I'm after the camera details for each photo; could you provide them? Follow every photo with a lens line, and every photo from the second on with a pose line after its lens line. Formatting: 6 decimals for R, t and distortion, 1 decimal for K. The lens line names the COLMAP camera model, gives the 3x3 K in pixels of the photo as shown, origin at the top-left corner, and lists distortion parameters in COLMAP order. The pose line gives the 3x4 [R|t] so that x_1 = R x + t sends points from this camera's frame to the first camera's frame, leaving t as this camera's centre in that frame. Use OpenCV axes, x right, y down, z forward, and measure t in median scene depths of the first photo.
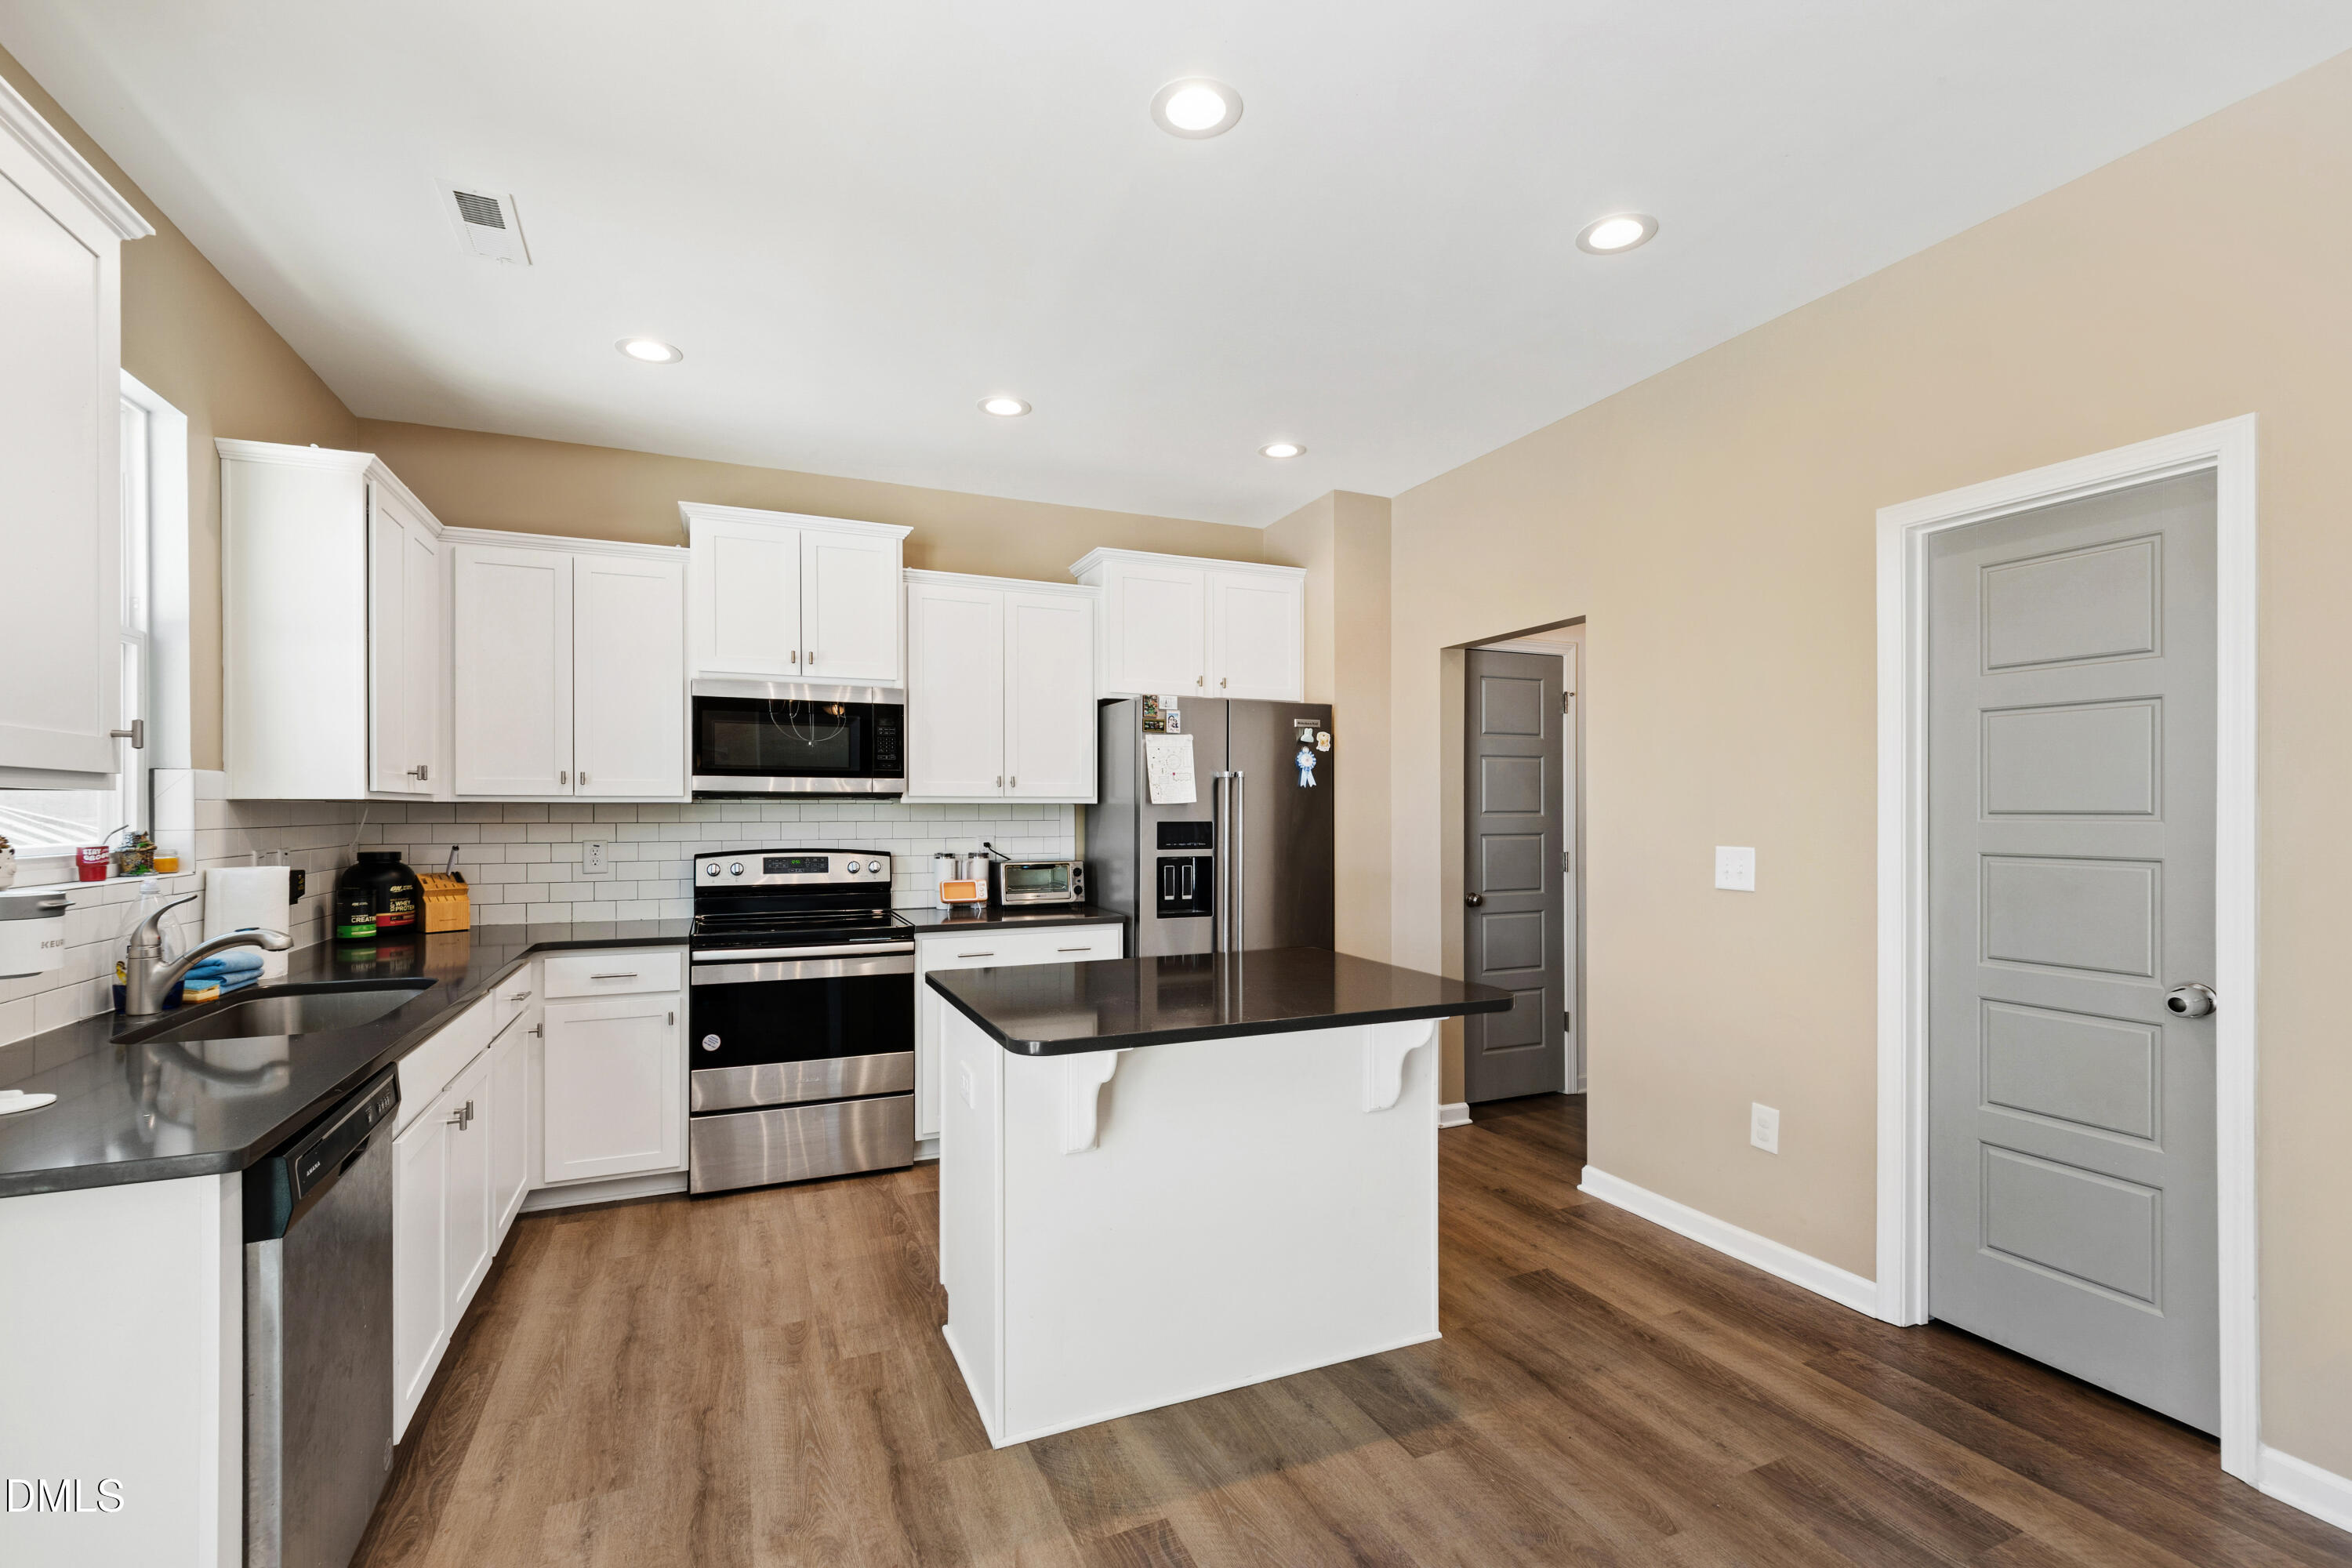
lens RADIAL K [[1042.9, 0, 1181.6], [0, 1042.9, 803.3], [0, 0, 1]] dist [-0.005067, 0.002512]
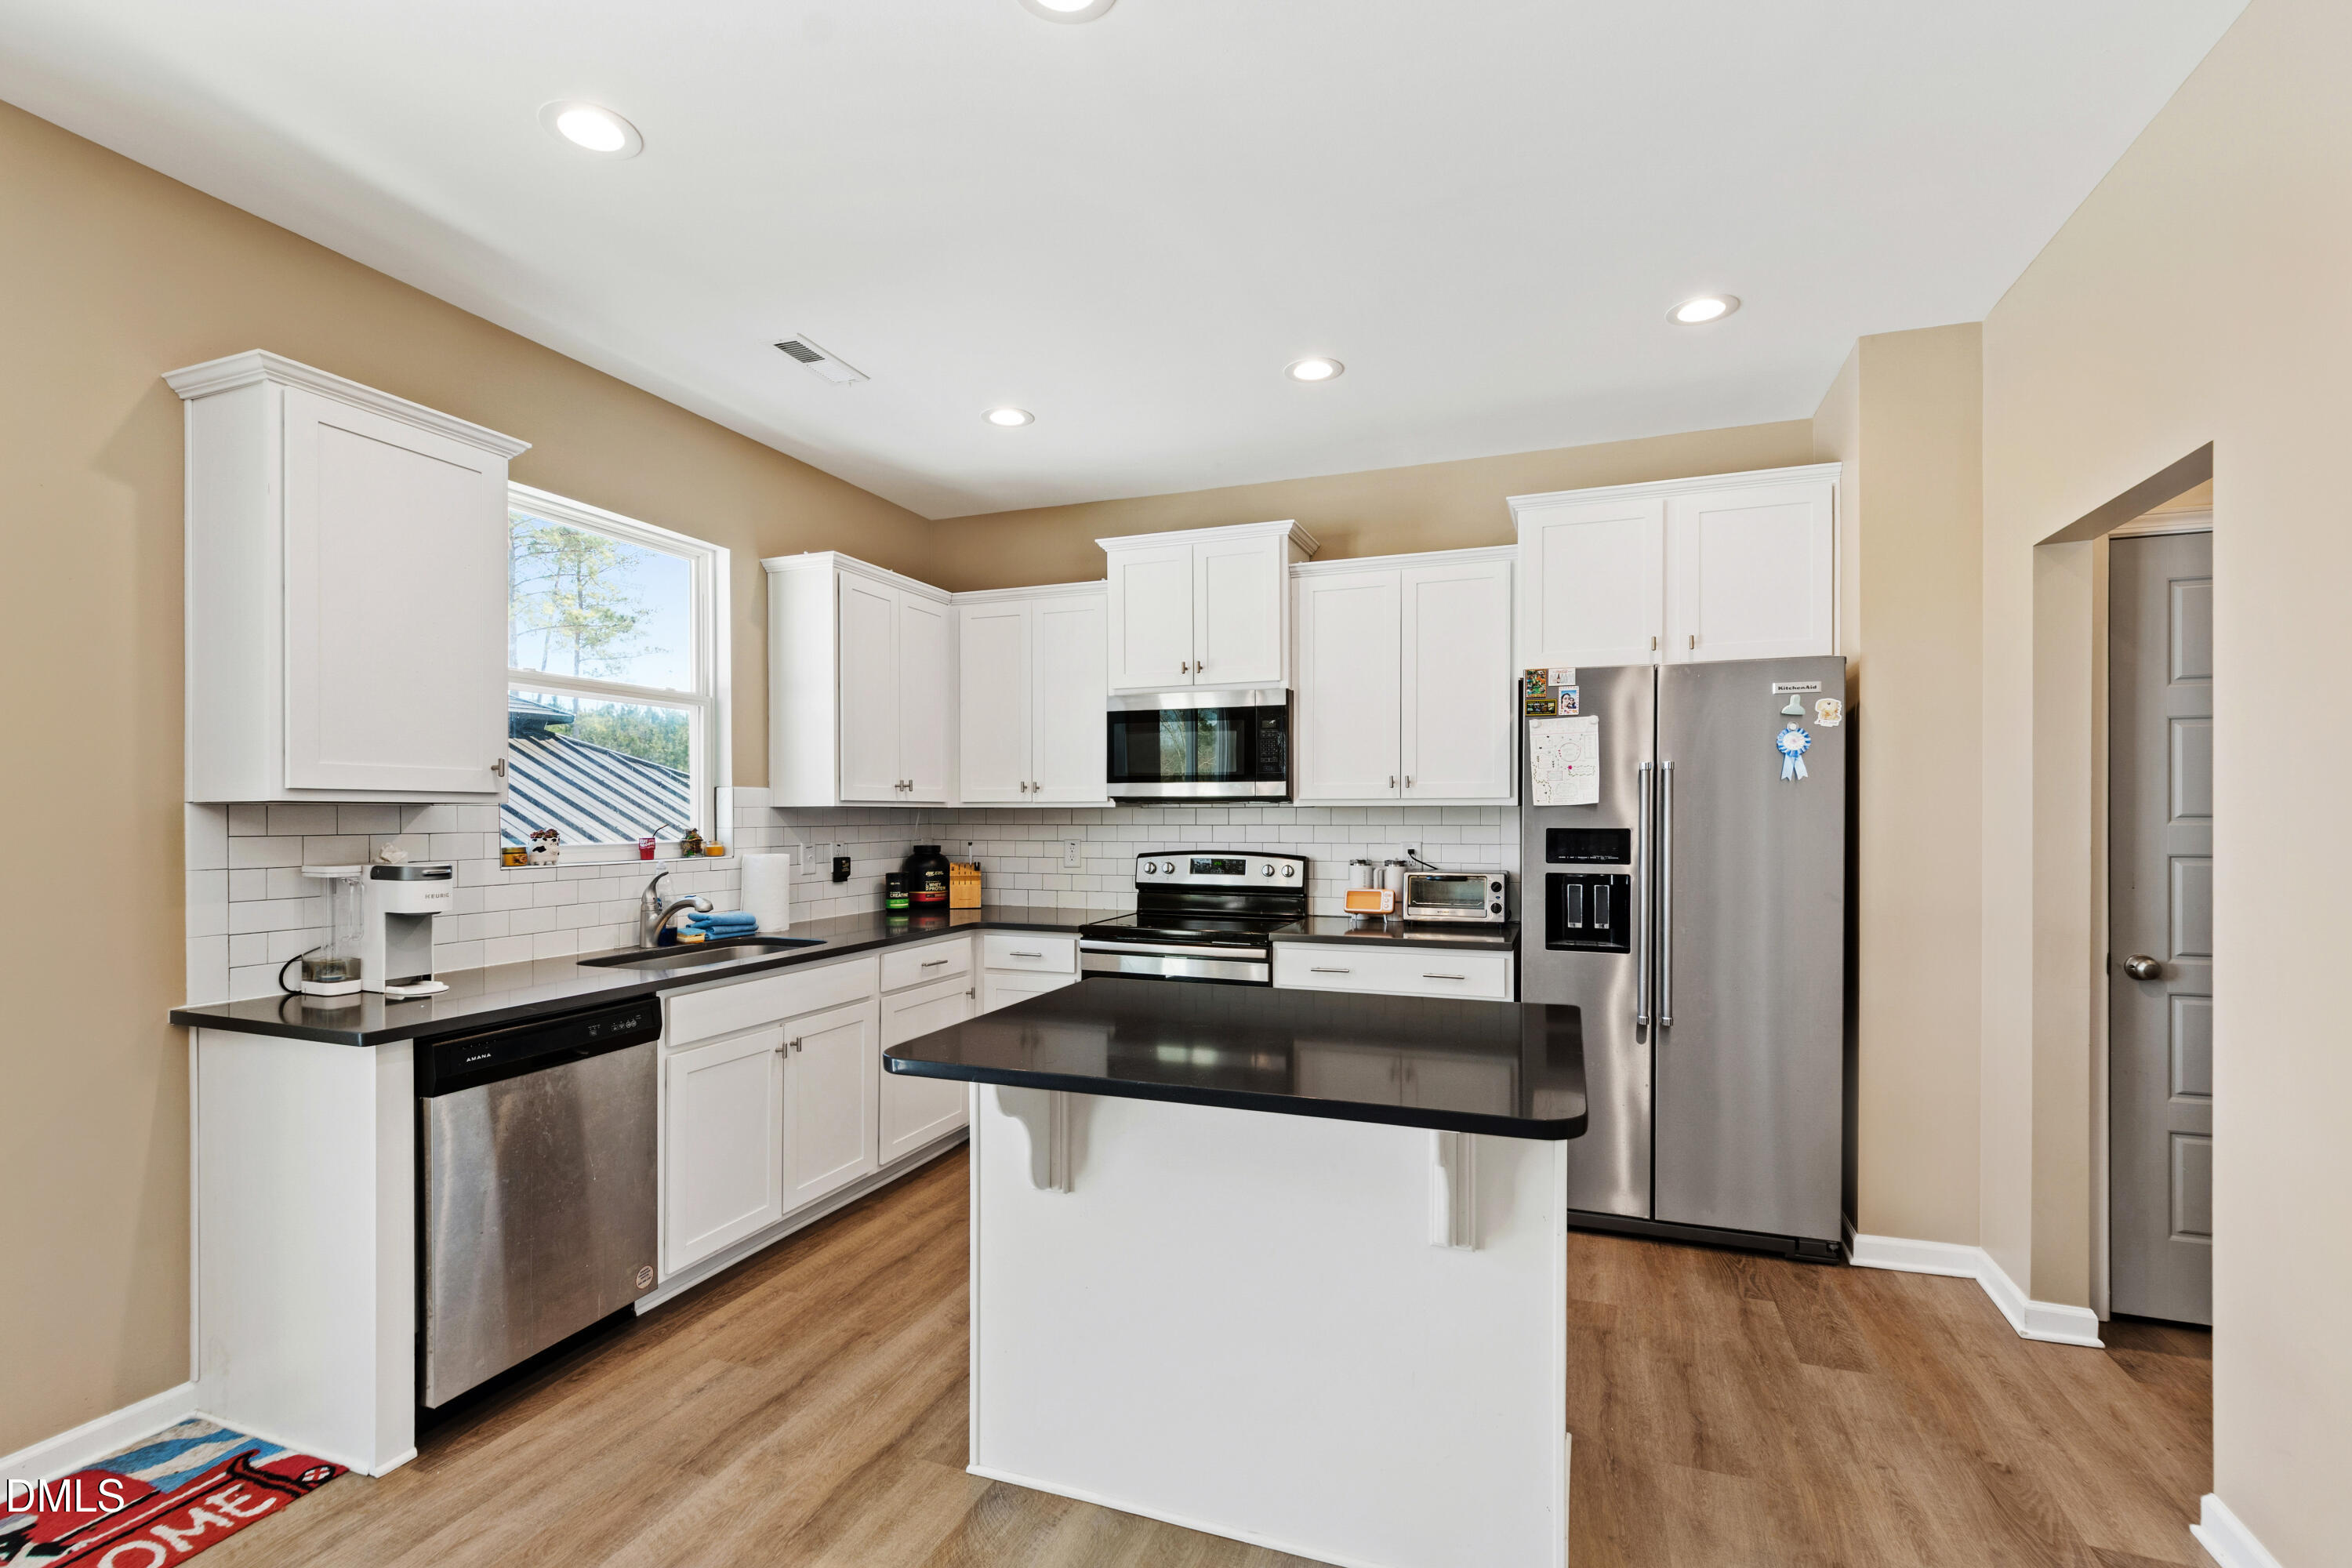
lens RADIAL K [[1042.9, 0, 1163.3], [0, 1042.9, 812.6], [0, 0, 1]] dist [-0.005067, 0.002512]
pose [[0.714822, -0.001319, -0.699306, 0.330314], [0.006087, 0.999972, 0.004336, 0.000752], [0.699280, -0.007356, 0.714810, 0.229011]]
